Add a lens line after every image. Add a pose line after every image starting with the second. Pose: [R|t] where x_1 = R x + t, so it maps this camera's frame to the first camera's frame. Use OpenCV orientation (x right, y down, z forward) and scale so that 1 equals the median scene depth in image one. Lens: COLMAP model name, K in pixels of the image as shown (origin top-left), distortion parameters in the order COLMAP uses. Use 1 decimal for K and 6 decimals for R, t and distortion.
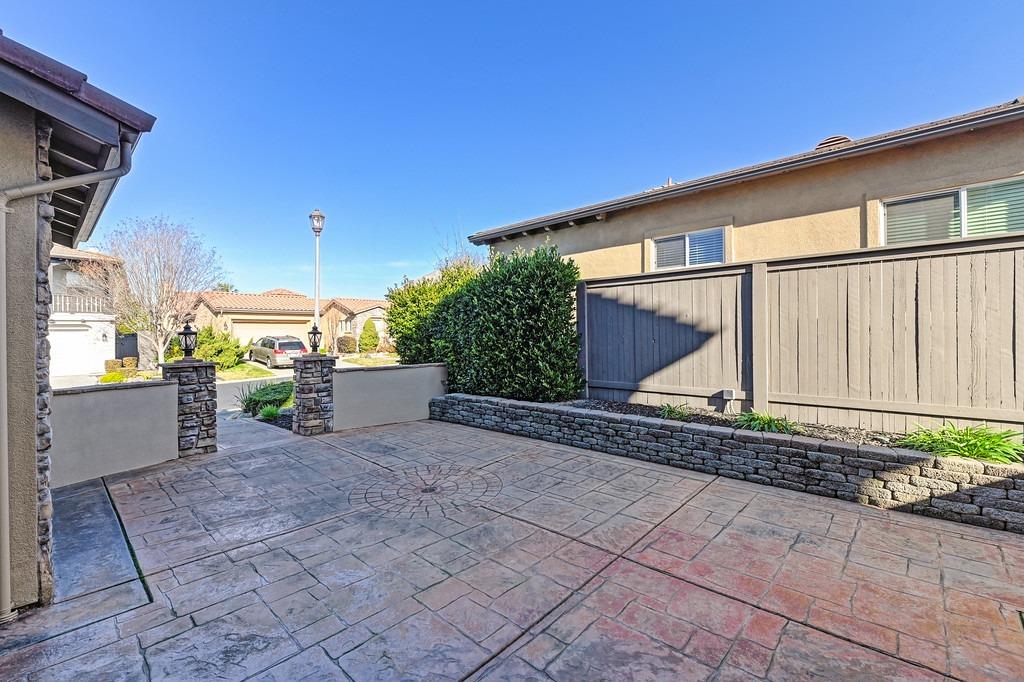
lens RADIAL K [[423.0, 0, 513.4], [0, 423.0, 339.1], [0, 0, 1]] dist [0.002662, -0.000353]
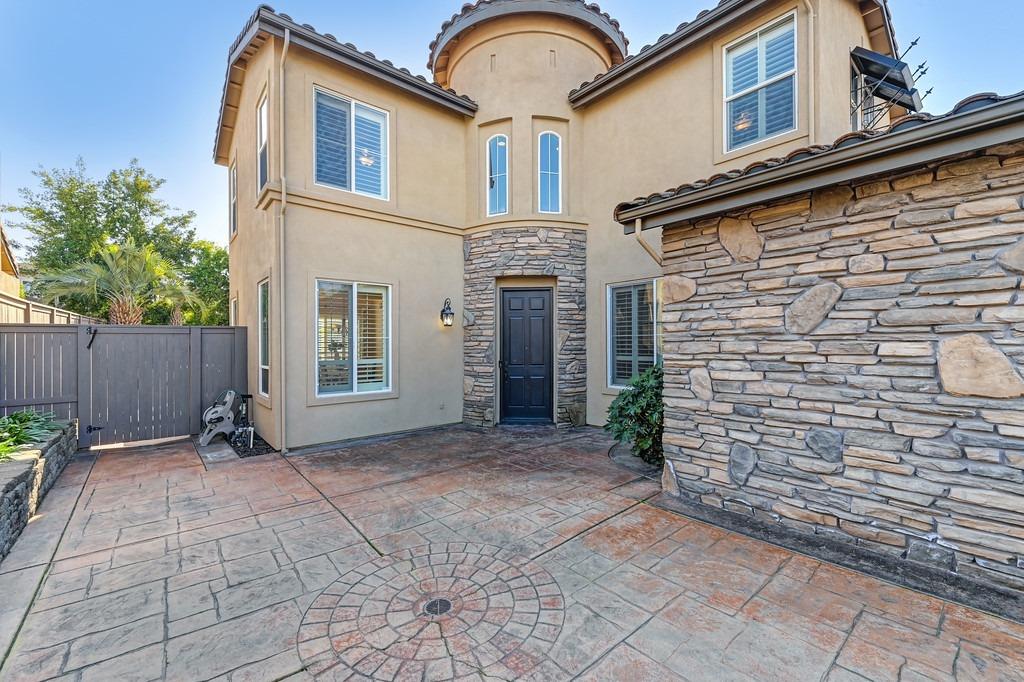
lens RADIAL K [[423.0, 0, 512.9], [0, 423.0, 339.3], [0, 0, 1]] dist [0.002662, -0.000353]
pose [[-0.991901, 0.024493, 0.124631, -0.420371], [0.024051, 0.999698, -0.005053, -0.011189], [-0.124718, -0.002014, -0.992190, 1.709217]]
